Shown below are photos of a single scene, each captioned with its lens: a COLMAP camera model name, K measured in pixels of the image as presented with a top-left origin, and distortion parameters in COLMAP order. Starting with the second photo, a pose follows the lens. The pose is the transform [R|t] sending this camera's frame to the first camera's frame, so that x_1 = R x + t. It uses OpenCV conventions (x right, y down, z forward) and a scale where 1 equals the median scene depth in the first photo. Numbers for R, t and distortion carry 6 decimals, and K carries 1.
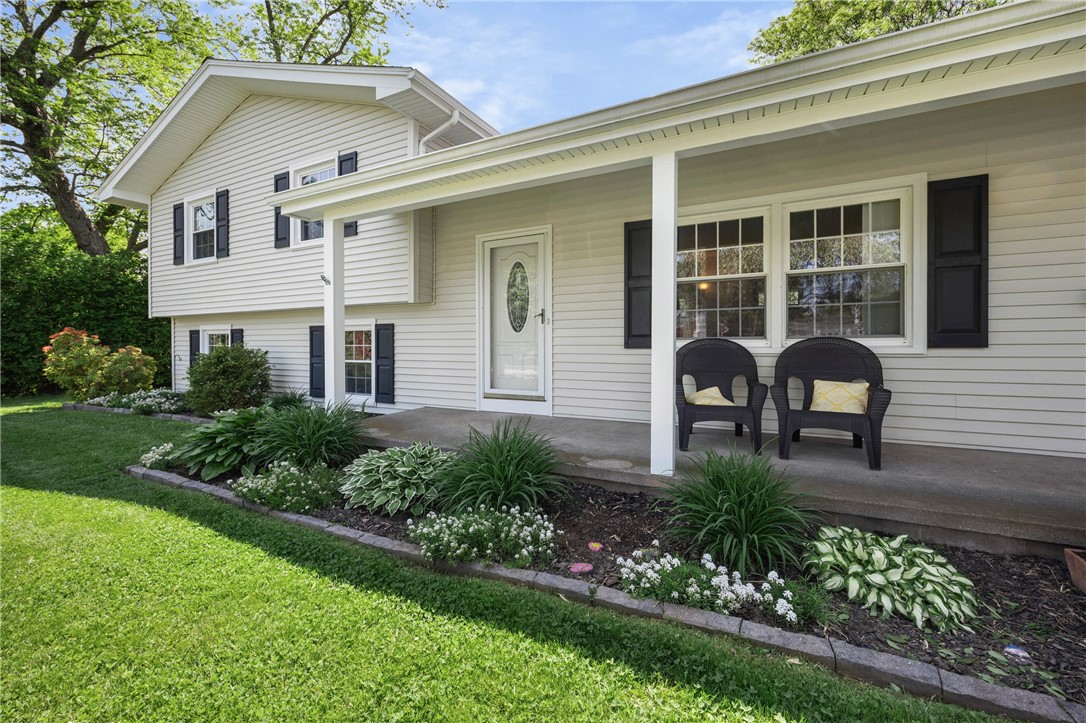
lens RADIAL K [[426.8, 0, 543.8], [0, 426.8, 350.3], [0, 0, 1]] dist [-0.033052, -0.000098]
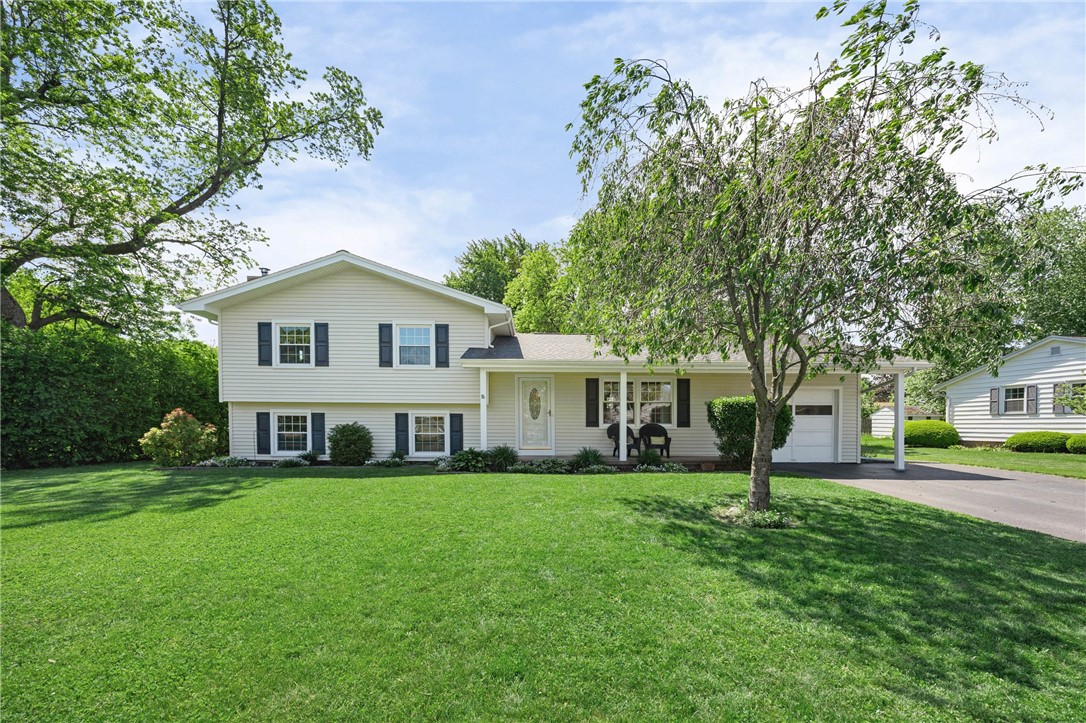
lens RADIAL K [[426.8, 0, 543.8], [0, 426.8, 350.3], [0, 0, 1]] dist [-0.033052, -0.000098]
pose [[0.894150, 0.069067, 0.442409, -1.041366], [0.000391, 0.987912, -0.155018, -0.054427], [-0.447768, 0.138782, 0.883314, -1.065305]]
